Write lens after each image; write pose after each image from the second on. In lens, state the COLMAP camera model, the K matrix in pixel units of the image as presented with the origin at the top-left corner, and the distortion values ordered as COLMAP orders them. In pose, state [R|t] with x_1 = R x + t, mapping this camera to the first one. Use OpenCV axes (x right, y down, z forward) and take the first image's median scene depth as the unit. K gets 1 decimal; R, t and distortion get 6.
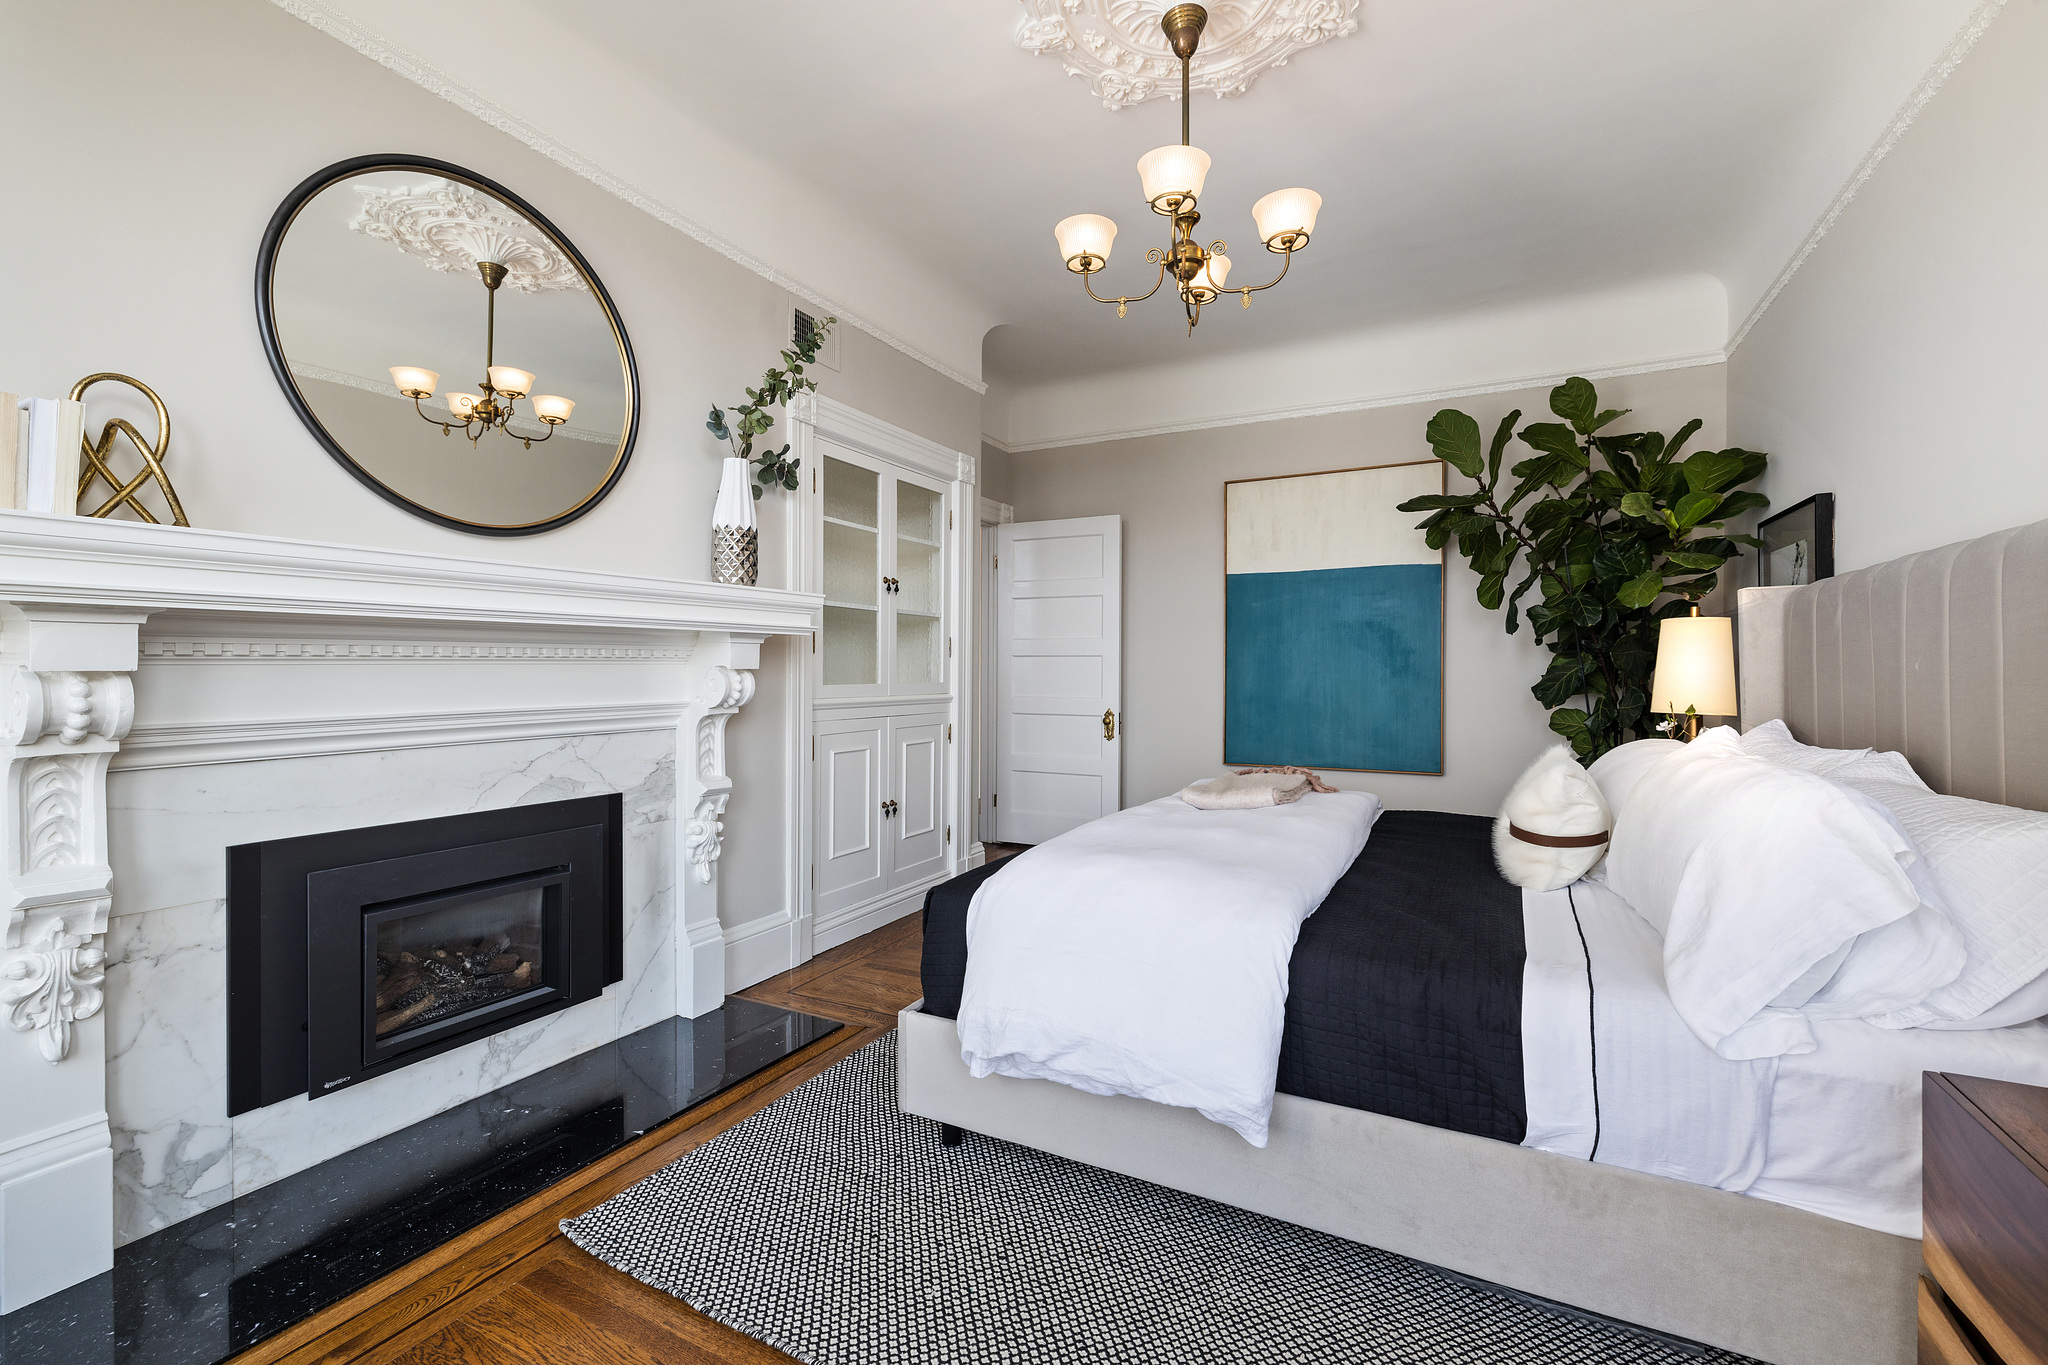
lens RADIAL K [[883.9, 0, 1034.2], [0, 883.9, 683.8], [0, 0, 1]] dist [0.001645, 0.000348]
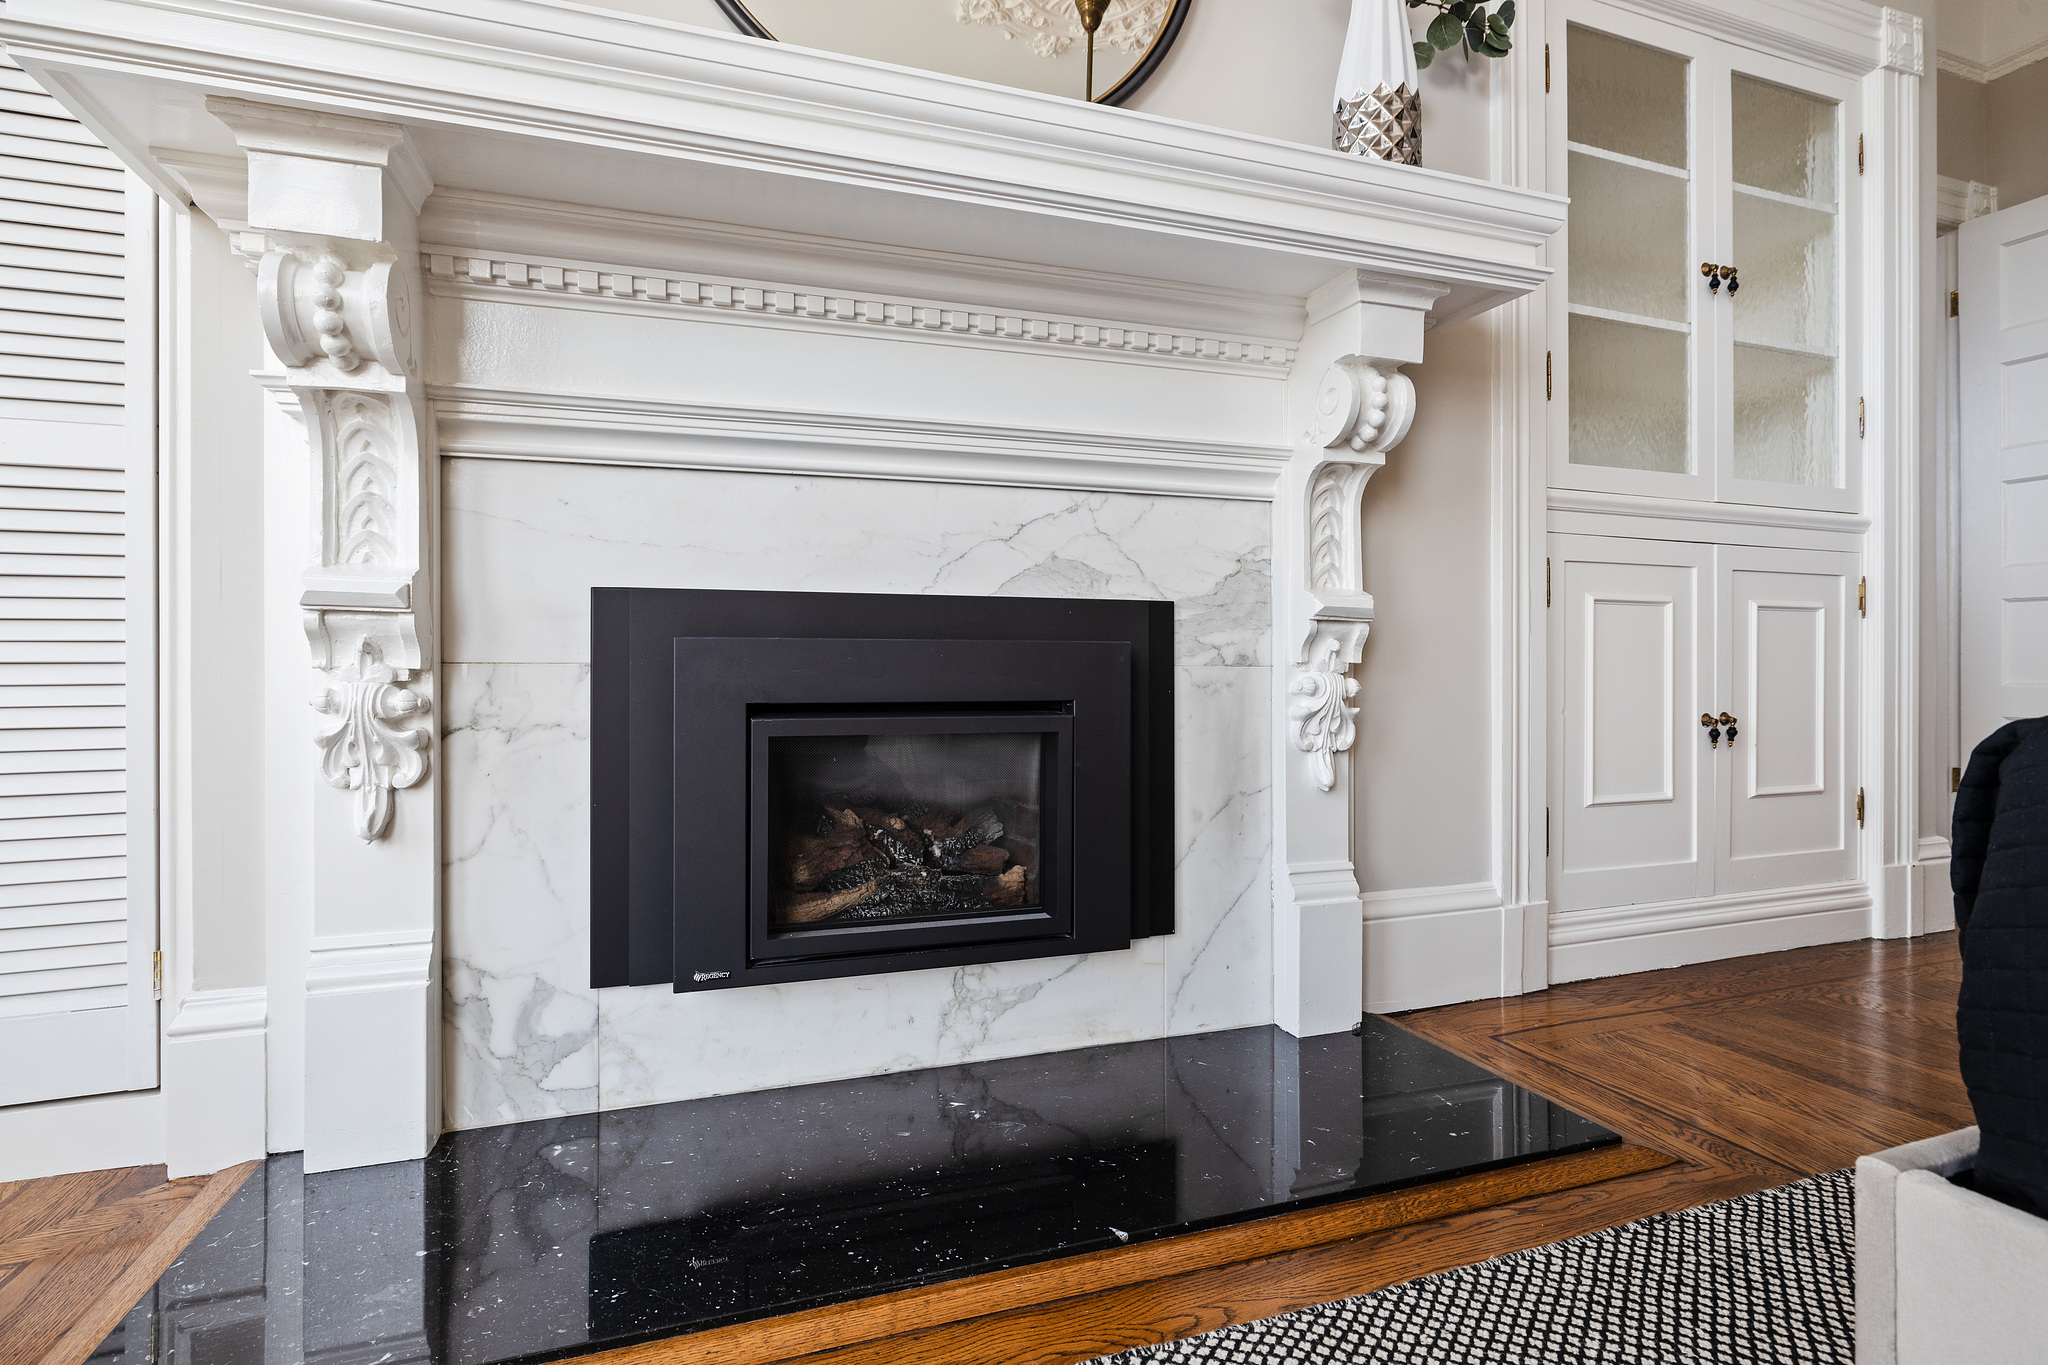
lens RADIAL K [[983.2, 0, 1021.2], [0, 983.2, 660.5], [0, 0, 1]] dist [-0.003008, -0.000786]
pose [[0.730371, -0.010821, -0.682965, -0.100702], [-0.012633, 0.999489, -0.029346, 0.172636], [0.682934, 0.030061, 0.729861, 0.450178]]
